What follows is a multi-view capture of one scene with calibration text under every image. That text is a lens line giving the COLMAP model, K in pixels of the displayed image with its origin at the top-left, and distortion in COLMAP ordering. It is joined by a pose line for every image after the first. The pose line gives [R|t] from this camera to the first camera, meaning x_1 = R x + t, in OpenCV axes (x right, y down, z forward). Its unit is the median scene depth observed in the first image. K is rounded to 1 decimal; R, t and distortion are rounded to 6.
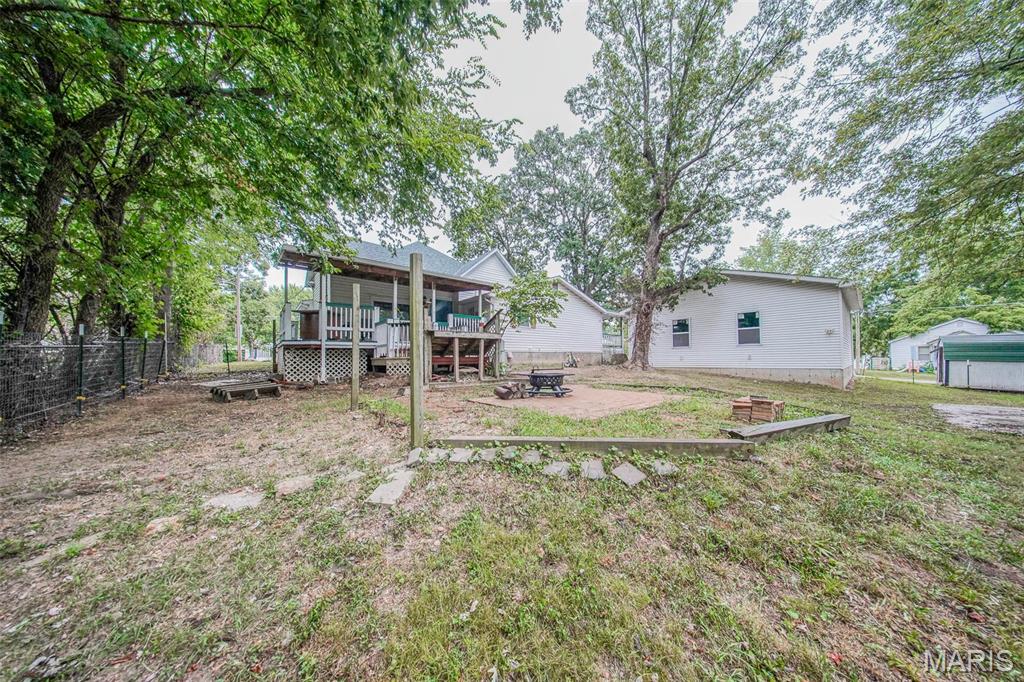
lens RADIAL K [[315.9, 0, 512.0], [0, 315.9, 341.0], [0, 0, 1]] dist [-0.000576, -0.000076]
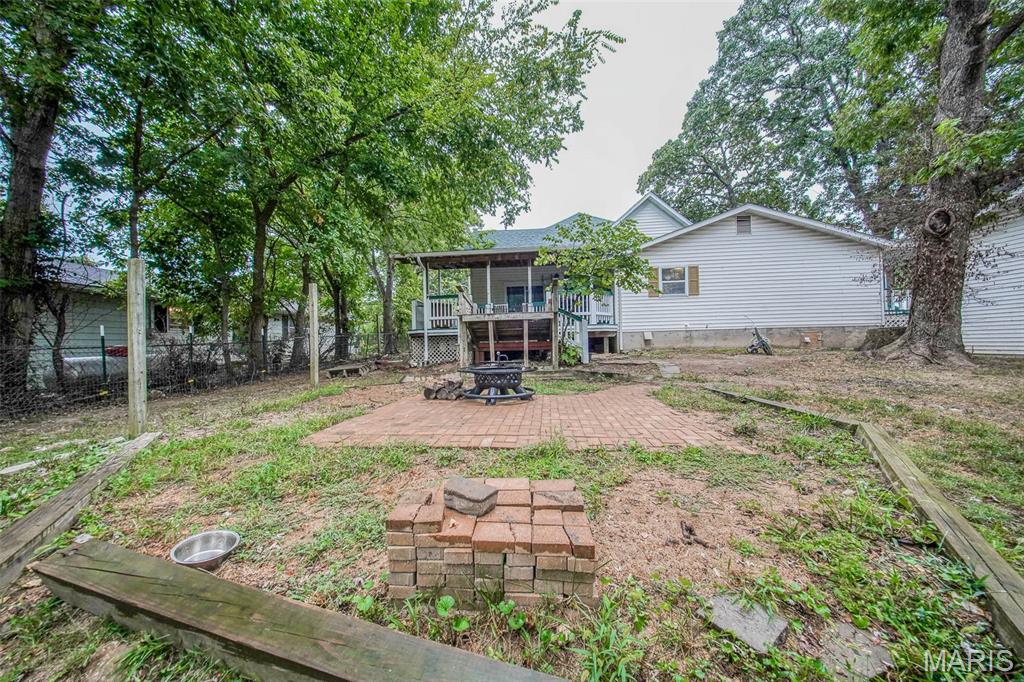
lens RADIAL K [[315.9, 0, 512.0], [0, 315.9, 341.0], [0, 0, 1]] dist [-0.000576, -0.000076]
pose [[0.693984, -0.012418, -0.719883, 0.470313], [0.057565, 0.997607, 0.038285, 0.015060], [0.717685, -0.068009, 0.693039, 0.422680]]
